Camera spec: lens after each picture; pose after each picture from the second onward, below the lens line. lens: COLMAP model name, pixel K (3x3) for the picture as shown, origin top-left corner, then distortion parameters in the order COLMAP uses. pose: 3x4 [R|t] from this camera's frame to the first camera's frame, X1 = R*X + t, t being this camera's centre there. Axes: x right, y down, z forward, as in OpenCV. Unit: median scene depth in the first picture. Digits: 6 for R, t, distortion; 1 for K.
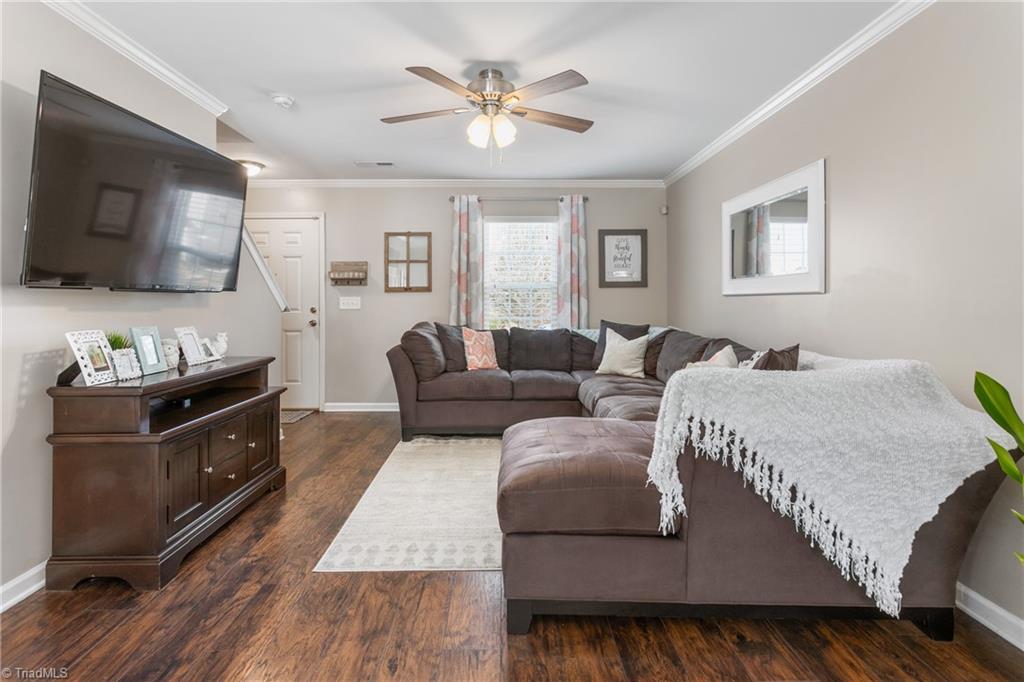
lens RADIAL K [[504.0, 0, 506.2], [0, 504.0, 313.1], [0, 0, 1]] dist [0.005379, 0.000878]
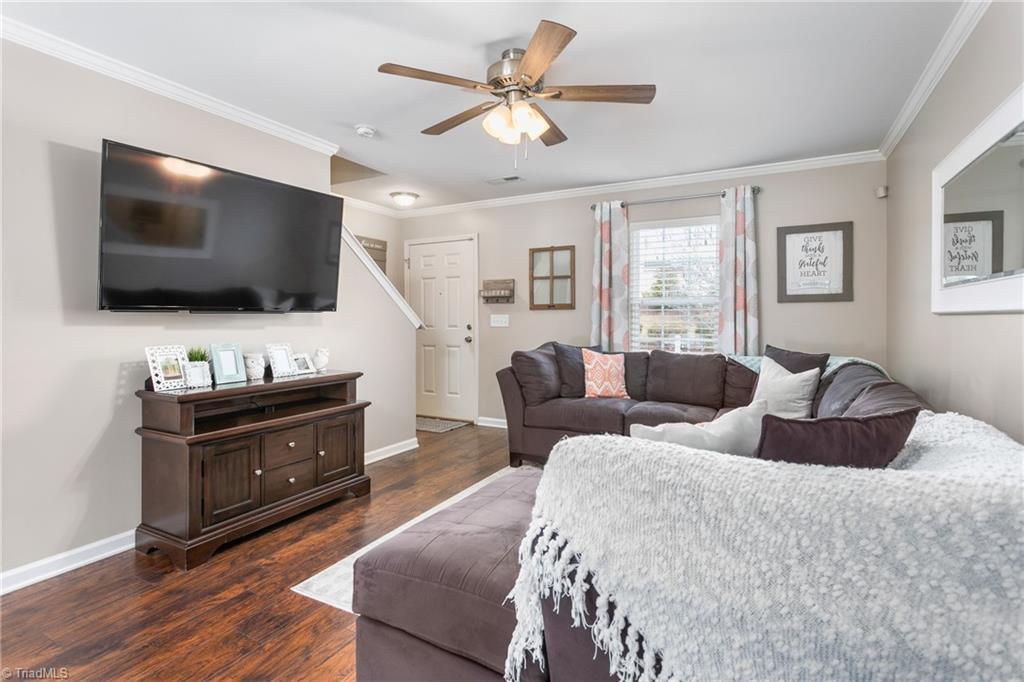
lens RADIAL K [[497.5, 0, 507.7], [0, 497.5, 330.7], [0, 0, 1]] dist [0.002791, 0.000535]
pose [[0.878418, 0.015113, -0.477654, 0.190471], [-0.012315, 0.999884, 0.008988, -0.009242], [0.477734, -0.002013, 0.878502, 0.133404]]
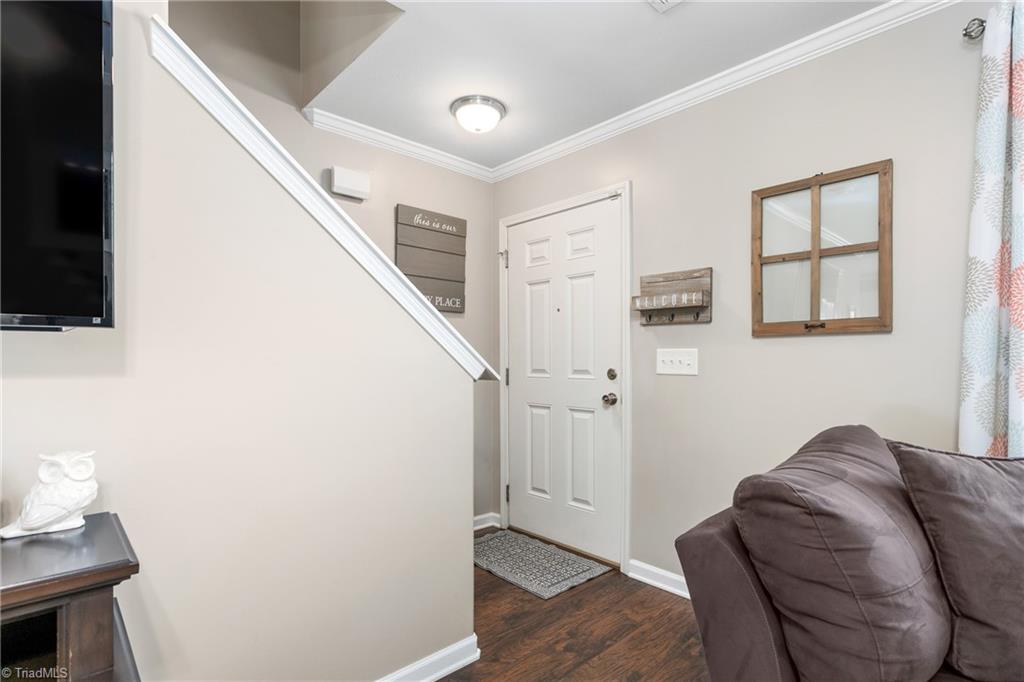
lens RADIAL K [[510.6, 0, 506.9], [0, 510.6, 356.5], [0, 0, 1]] dist [0.001851, 0.000736]
pose [[0.684069, 0.003048, -0.729411, -0.074136], [-0.020705, 0.999669, -0.015241, -0.014333], [0.729123, 0.025529, 0.683906, 0.581961]]
